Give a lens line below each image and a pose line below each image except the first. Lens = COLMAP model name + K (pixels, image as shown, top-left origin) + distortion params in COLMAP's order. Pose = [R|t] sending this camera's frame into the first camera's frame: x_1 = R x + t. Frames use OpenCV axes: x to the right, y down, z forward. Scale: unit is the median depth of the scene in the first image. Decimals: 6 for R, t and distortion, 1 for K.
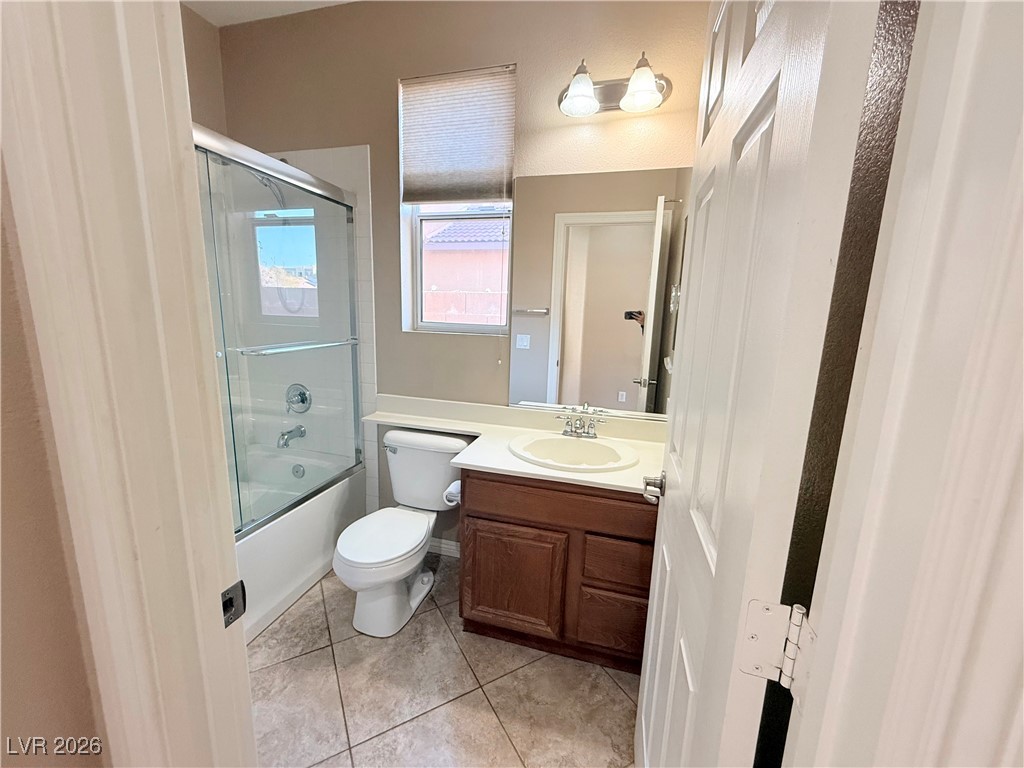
lens RADIAL K [[405.5, 0, 509.7], [0, 405.5, 383.8], [0, 0, 1]] dist [-0.002129, -0.000048]
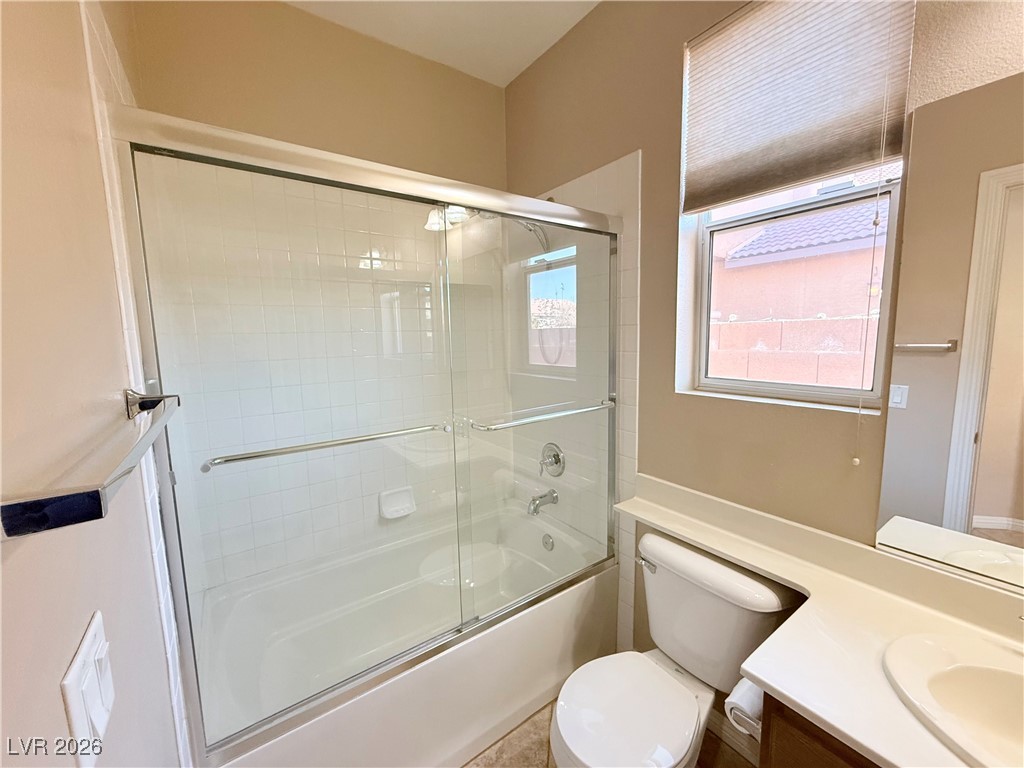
lens RADIAL K [[405.5, 0, 508.9], [0, 405.5, 383.0], [0, 0, 1]] dist [-0.002129, -0.000048]
pose [[0.771016, 0.025904, -0.636288, -0.039893], [-0.066405, 0.996996, -0.039877, -0.098555], [0.633344, 0.072998, 0.770420, 0.270694]]
